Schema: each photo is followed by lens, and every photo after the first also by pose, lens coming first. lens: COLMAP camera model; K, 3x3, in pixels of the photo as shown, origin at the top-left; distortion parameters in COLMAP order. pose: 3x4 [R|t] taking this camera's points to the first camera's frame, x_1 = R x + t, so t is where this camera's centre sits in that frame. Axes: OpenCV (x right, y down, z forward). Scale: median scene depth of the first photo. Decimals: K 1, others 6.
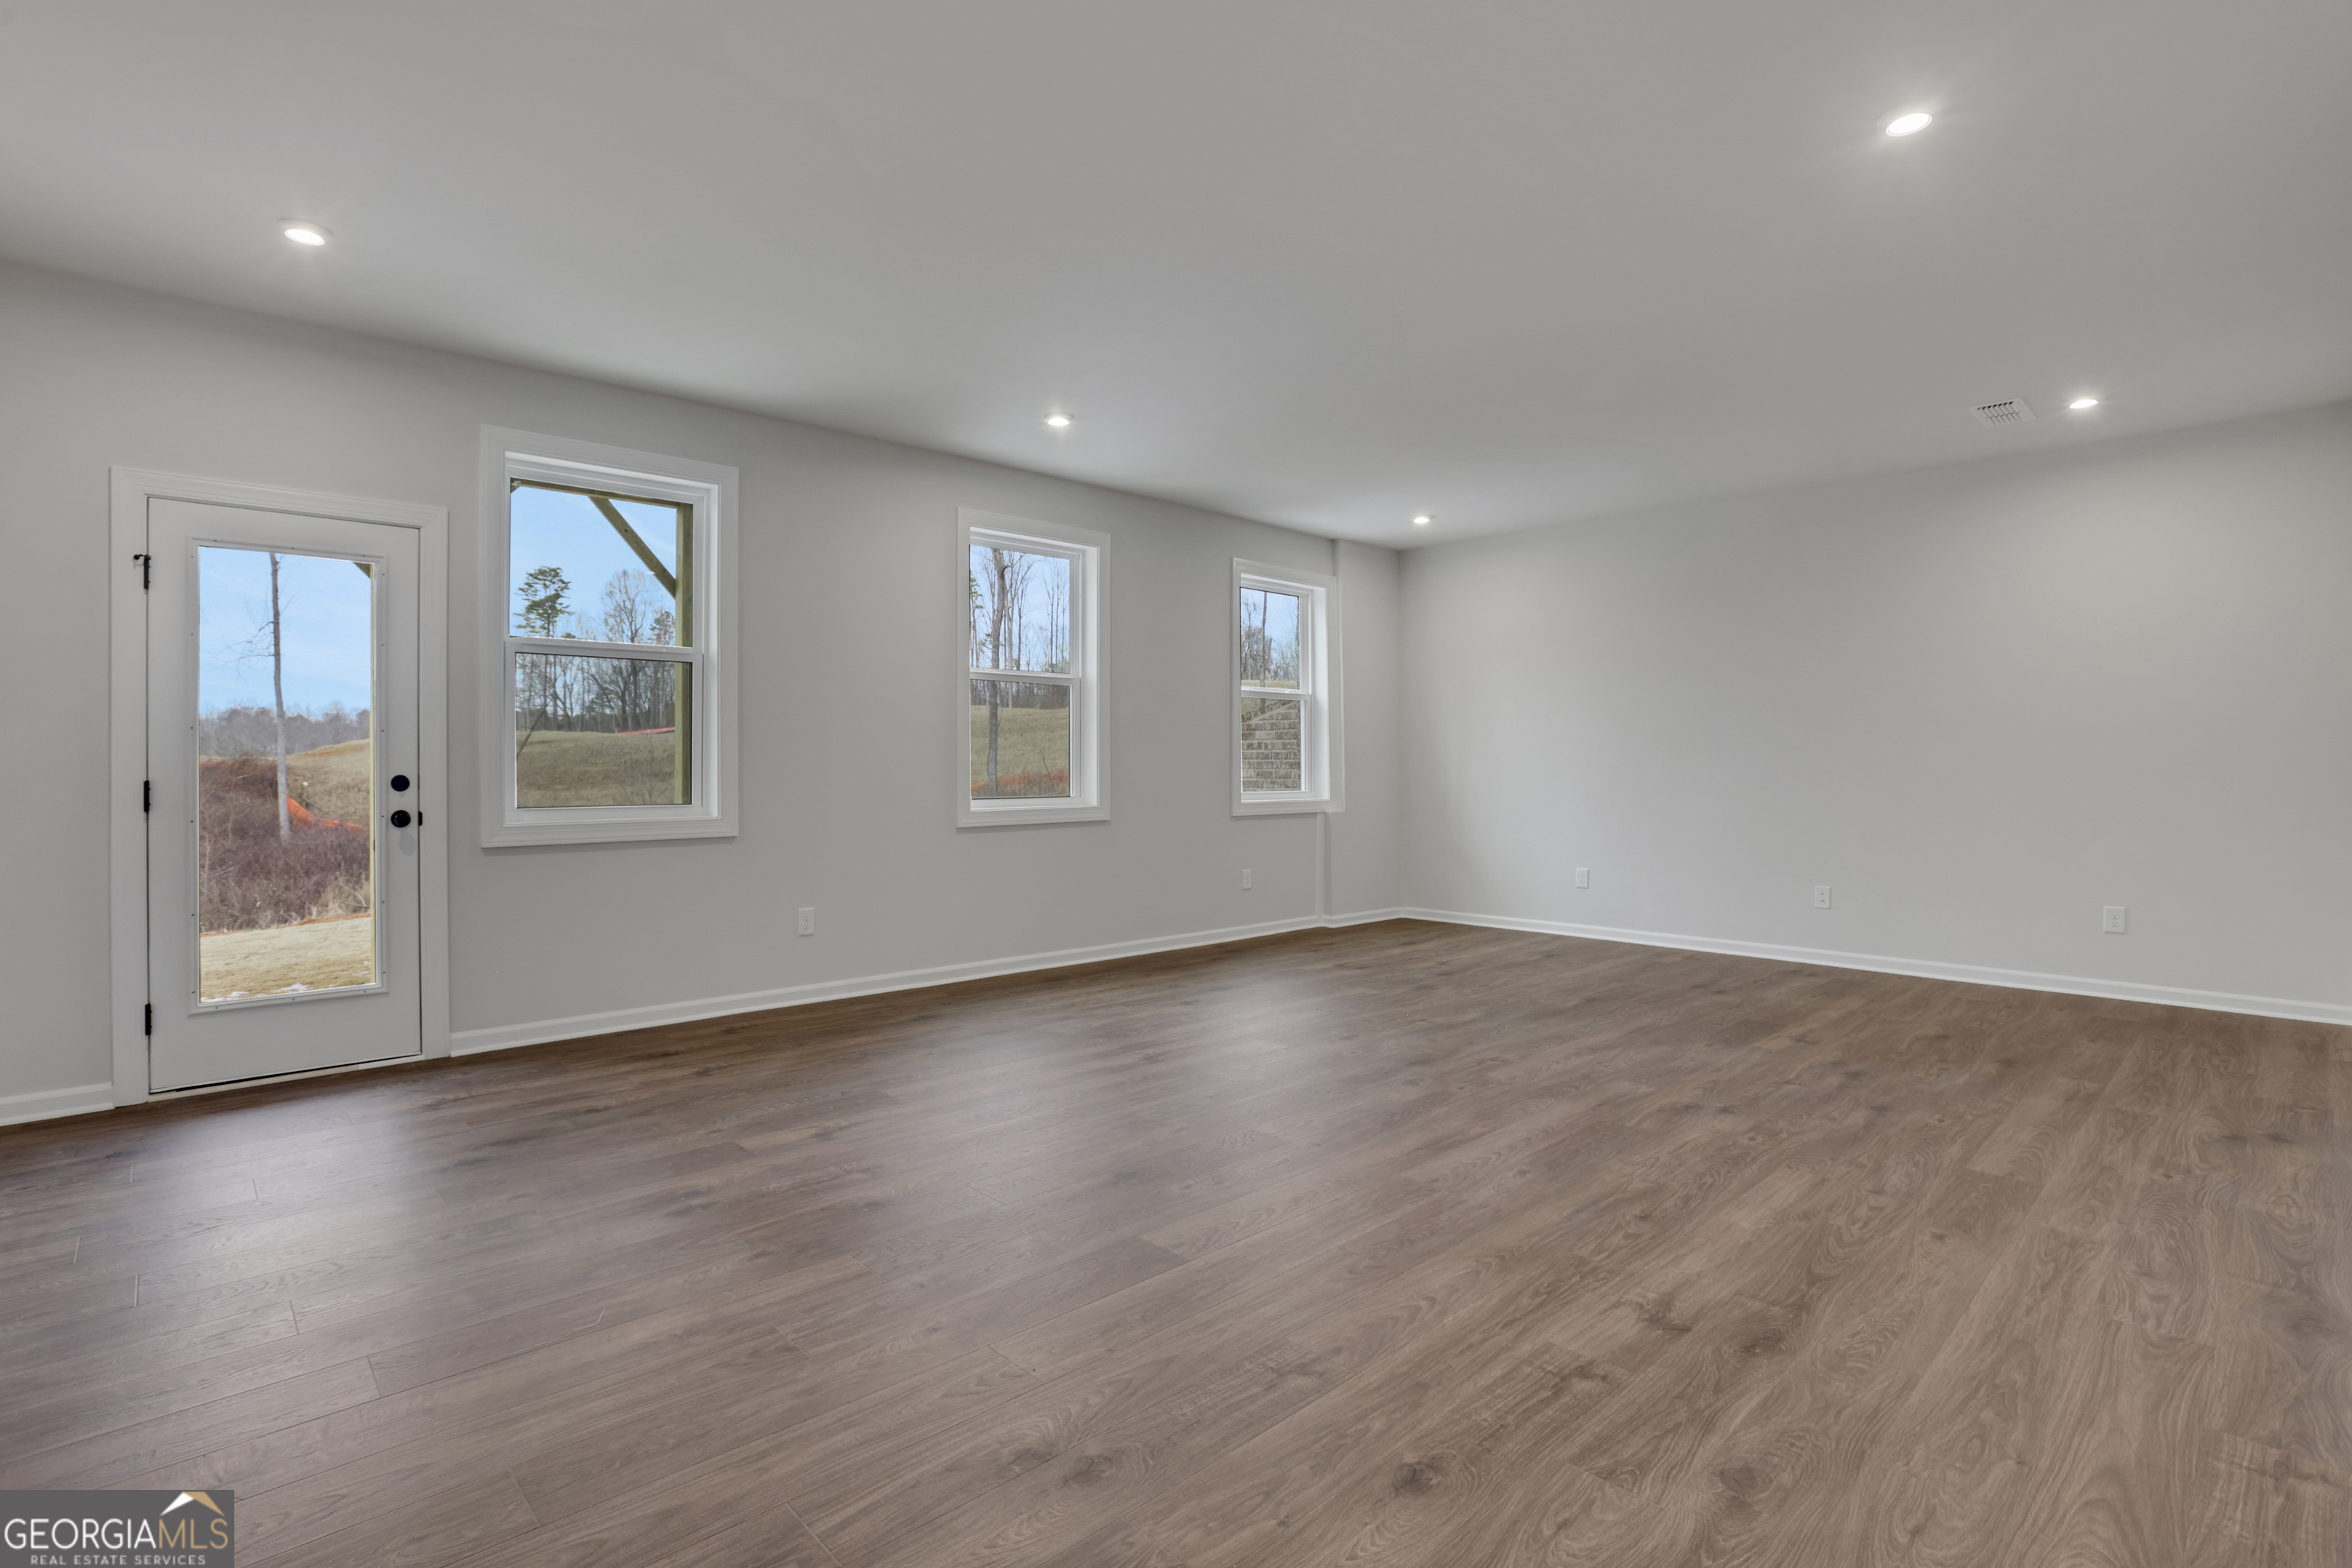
lens RADIAL K [[1123.4, 0, 1150.8], [0, 1123.4, 767.5], [0, 0, 1]] dist [-0.072684, 0.029315]
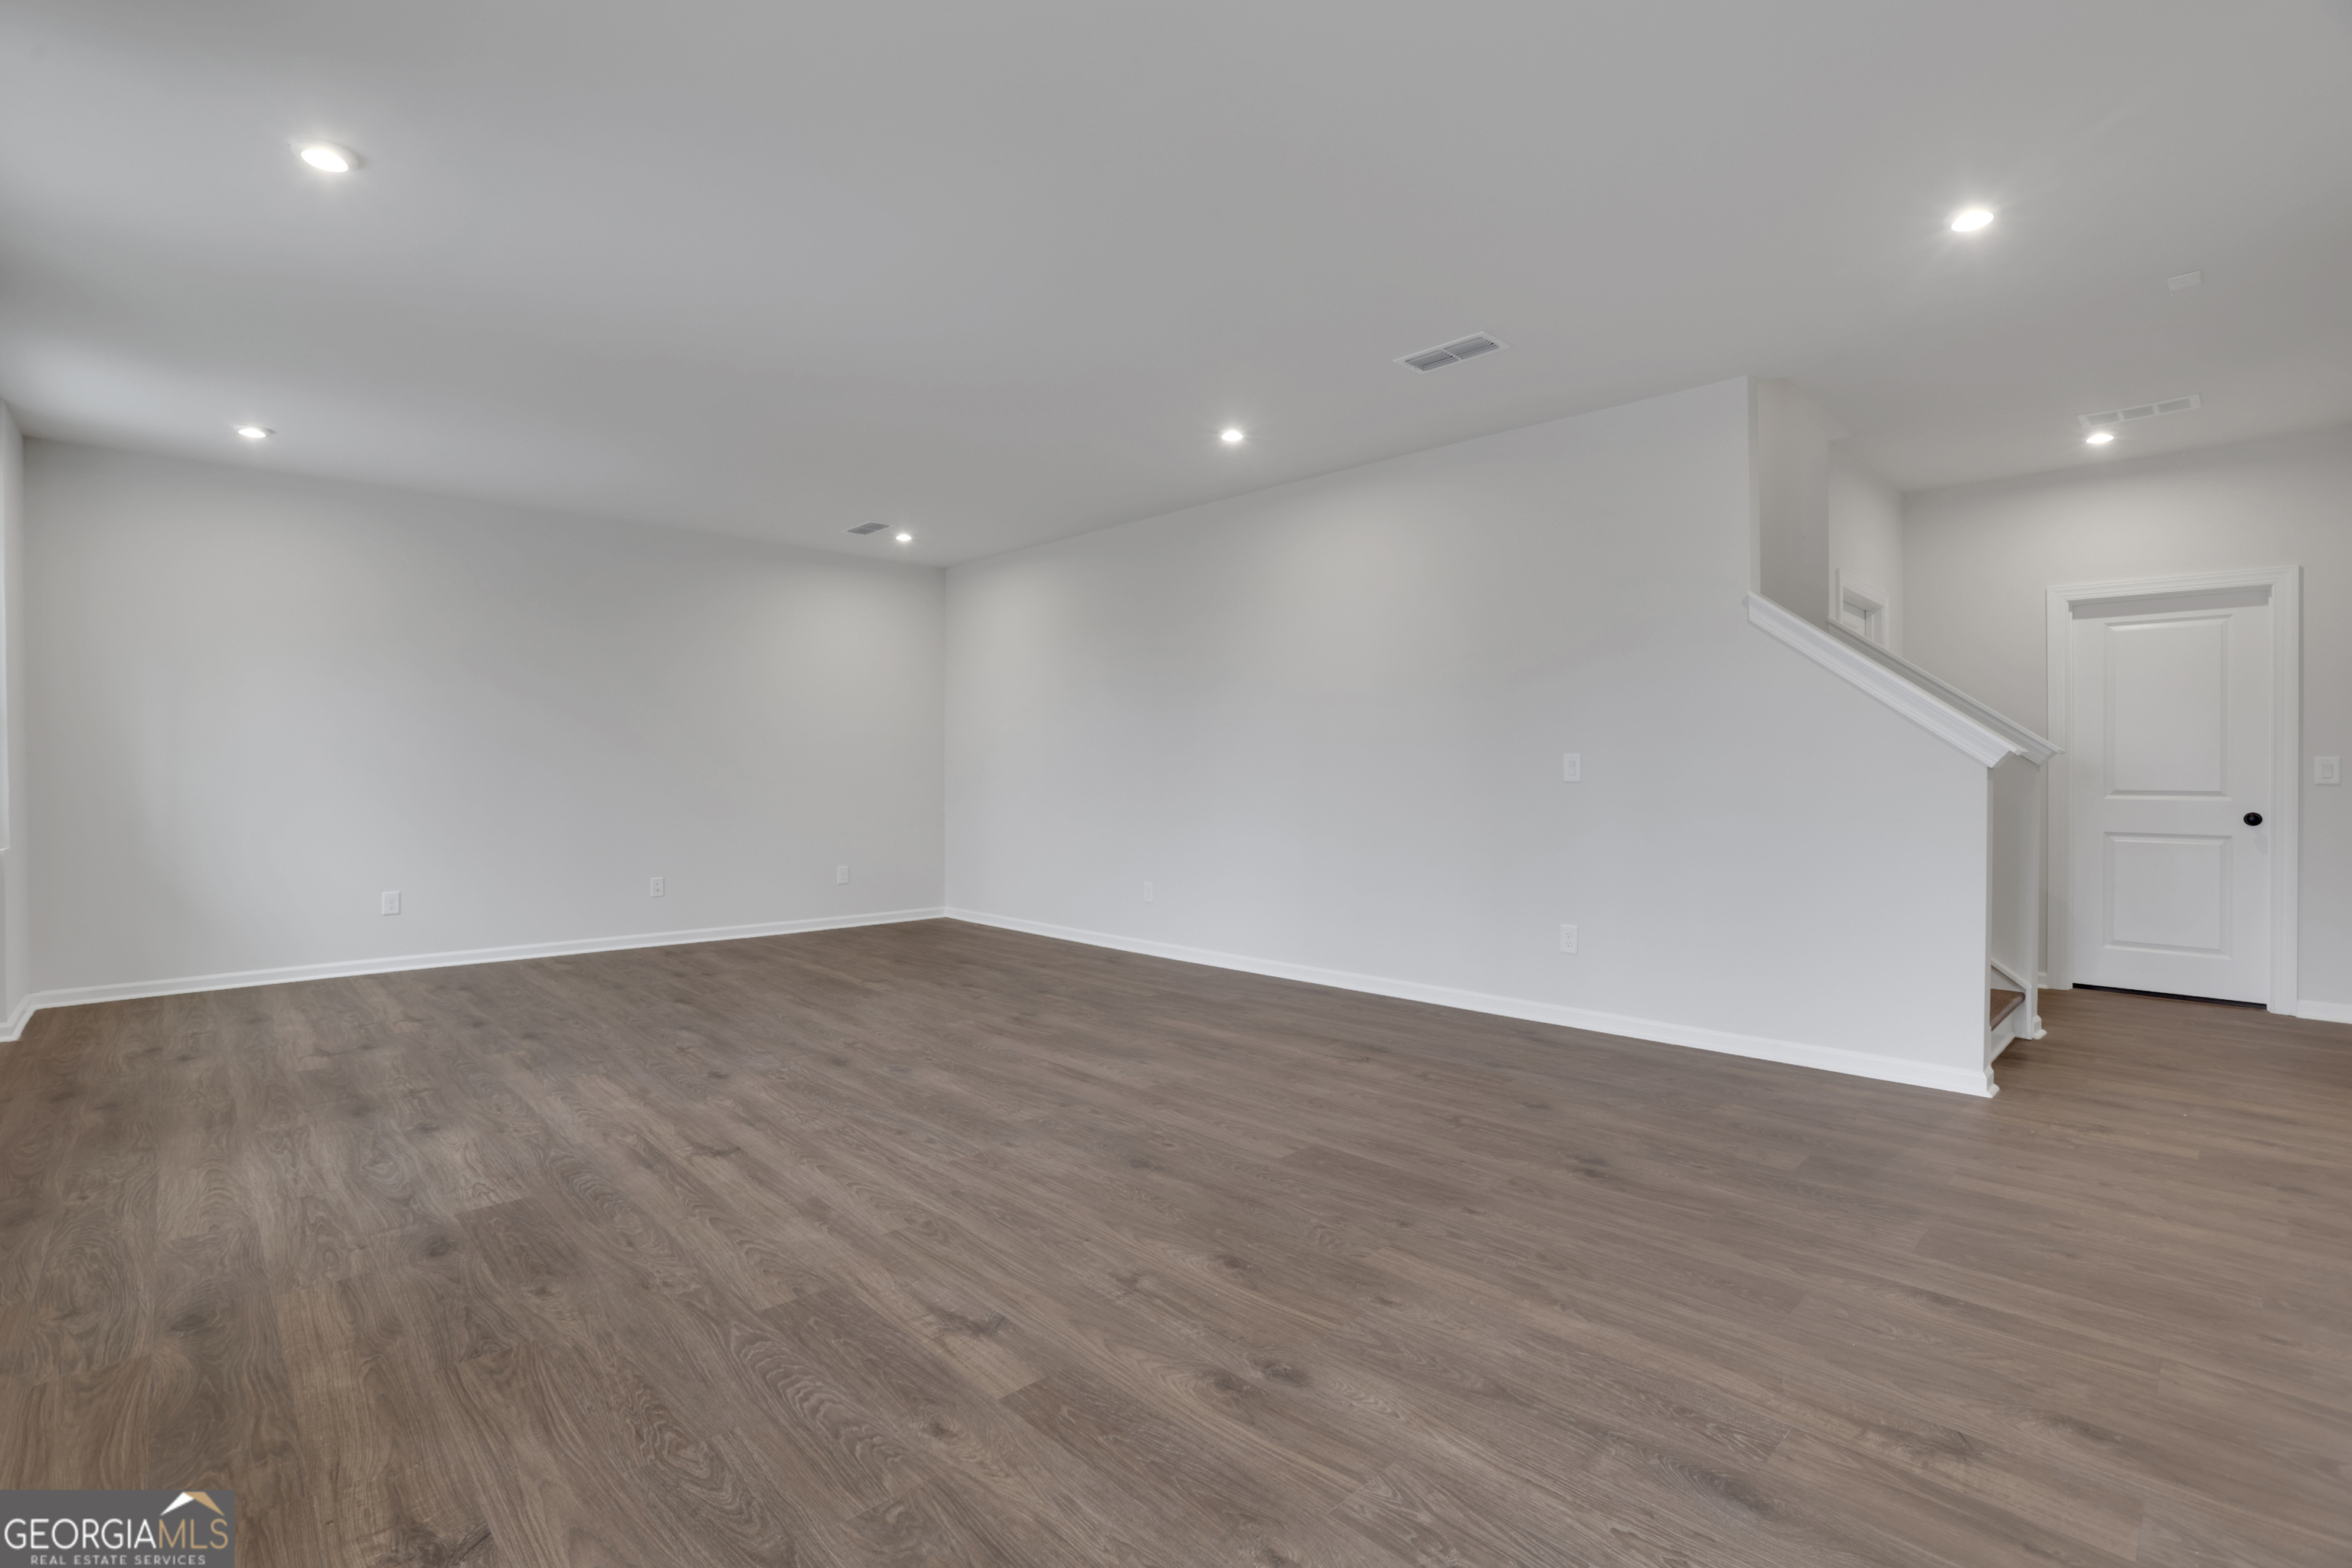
lens RADIAL K [[1080.8, 0, 1170.3], [0, 1080.8, 773.4], [0, 0, 1]] dist [-0.060257, 0.021896]
pose [[-0.021158, -0.003697, 0.999769, -1.080207], [-0.000611, 0.999993, 0.003685, -0.007070], [-0.999776, -0.000533, -0.021160, 1.036809]]
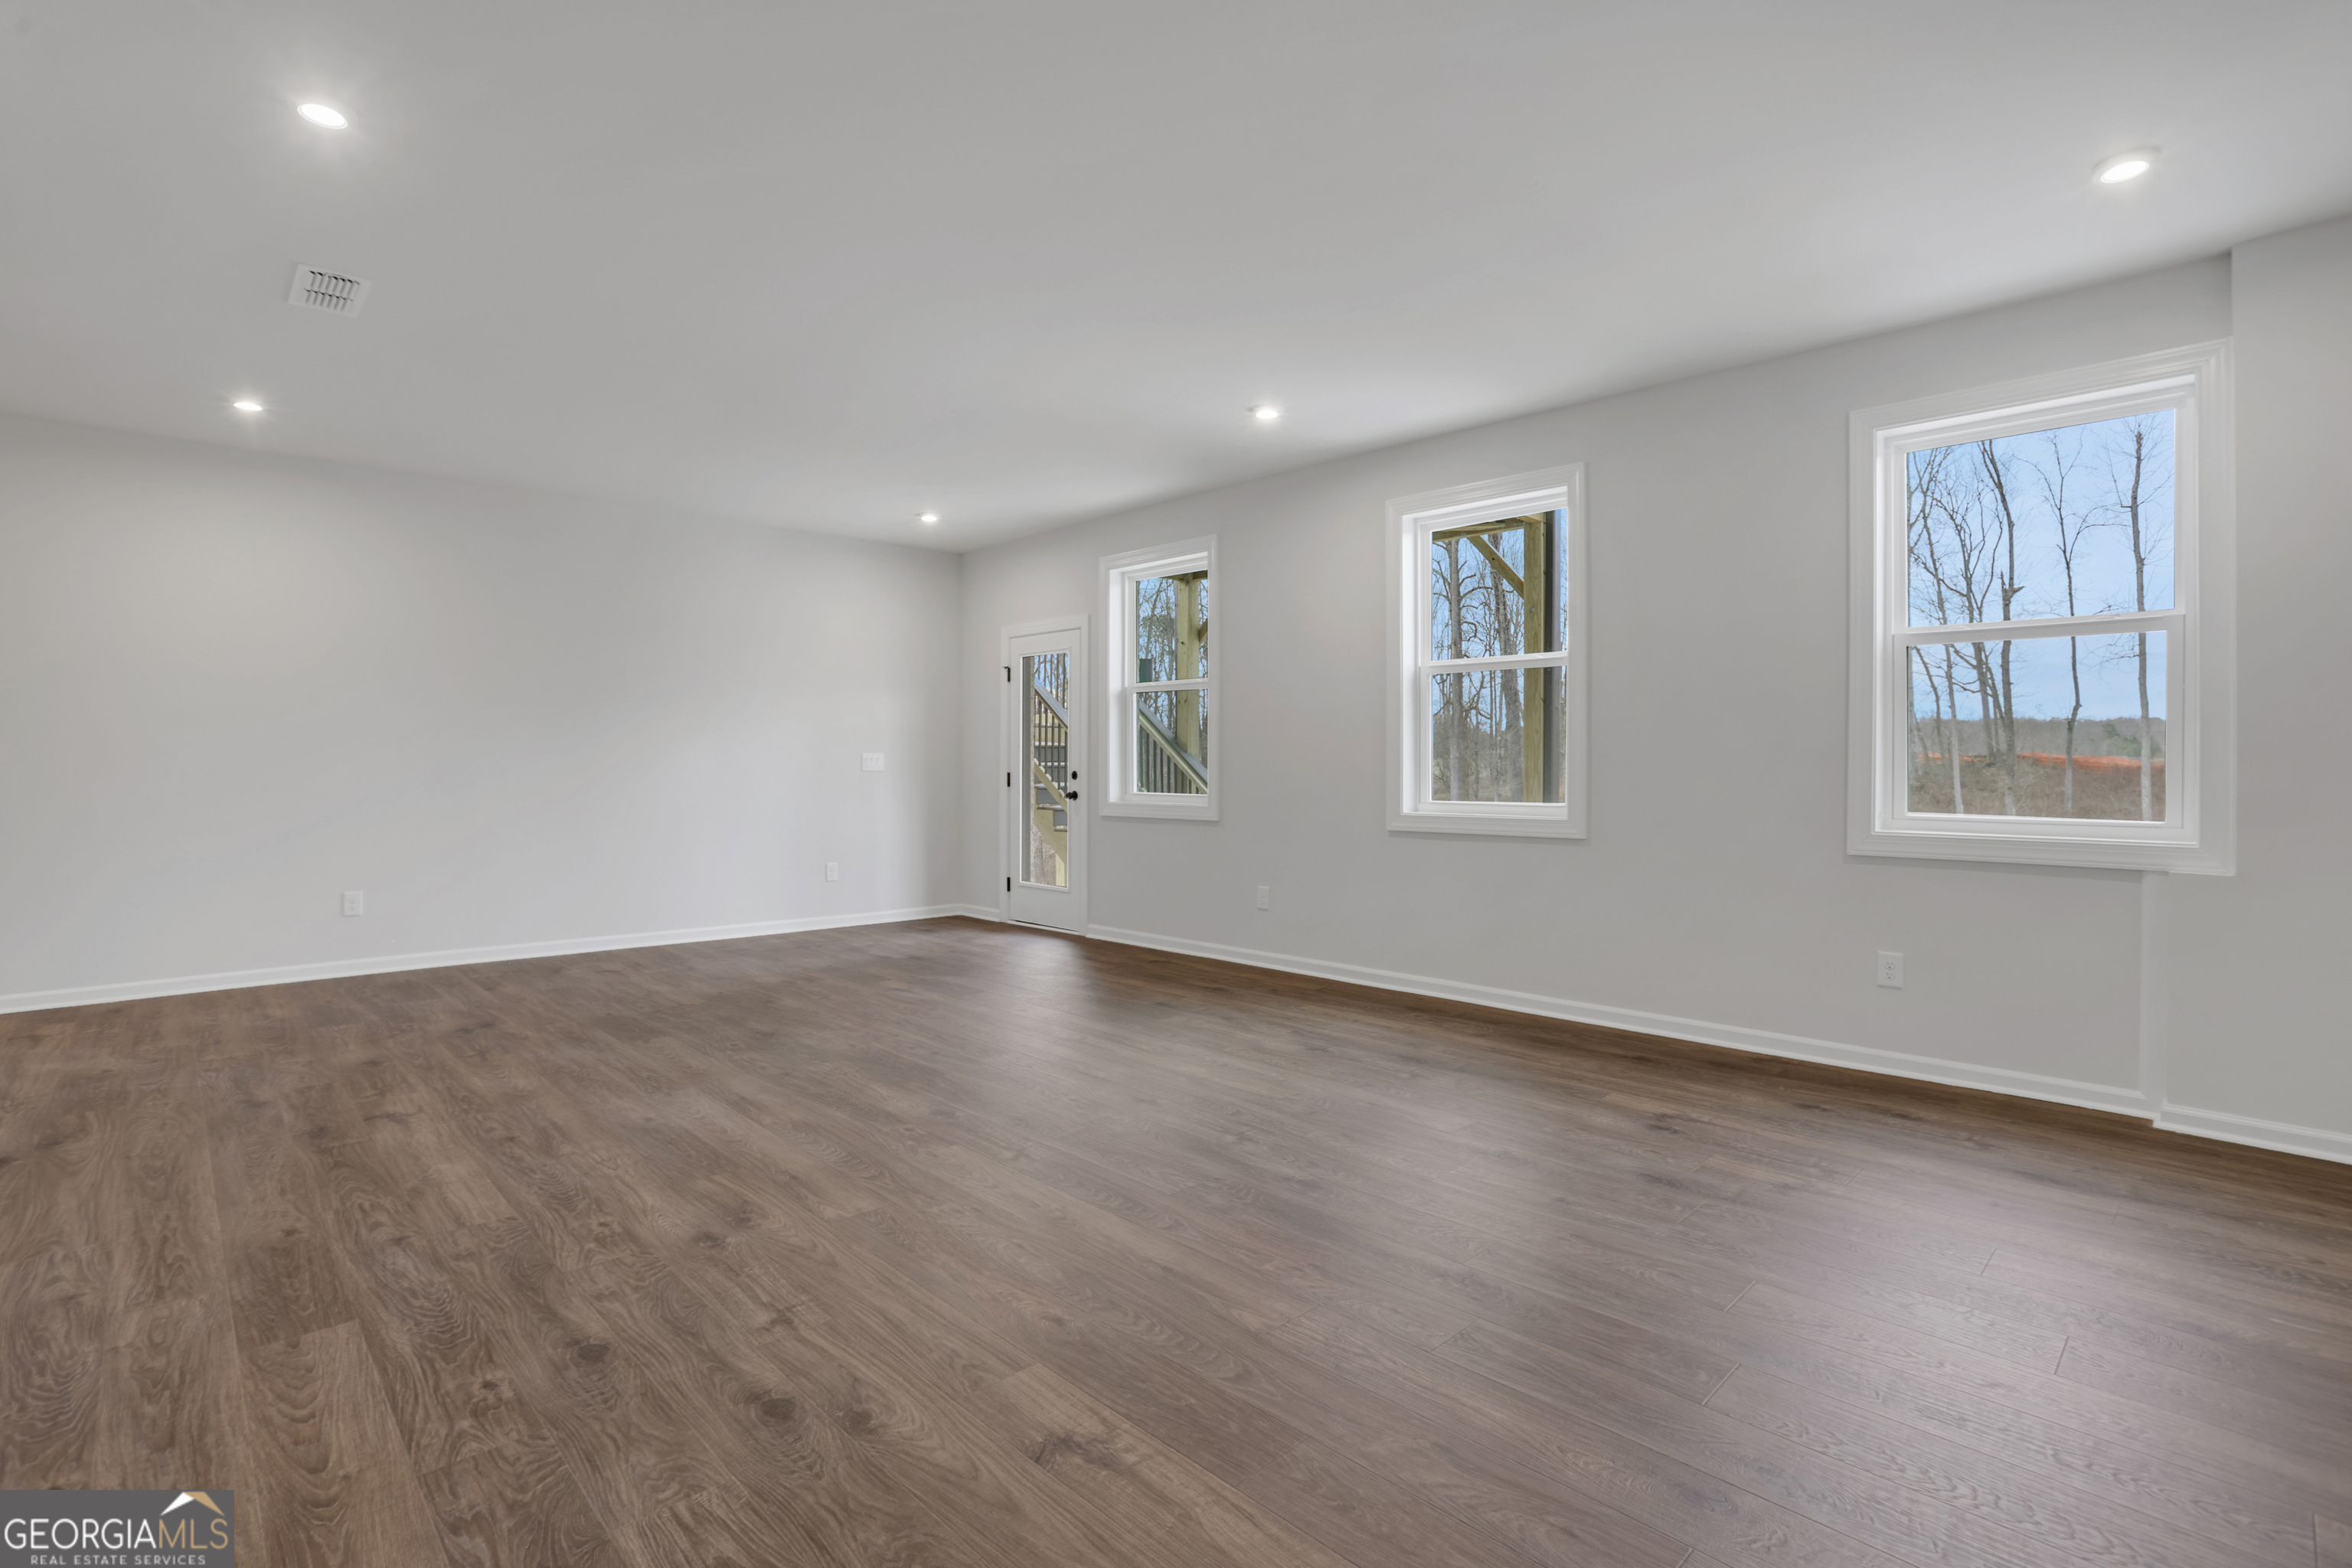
lens RADIAL K [[1080.8, 0, 1170.3], [0, 1080.8, 773.4], [0, 0, 1]] dist [-0.060257, 0.021896]
pose [[0.023972, 0.007025, -0.999688, 1.509036], [-0.004408, 0.999966, 0.006922, -0.002126], [0.999703, 0.004240, 0.024002, 1.578784]]
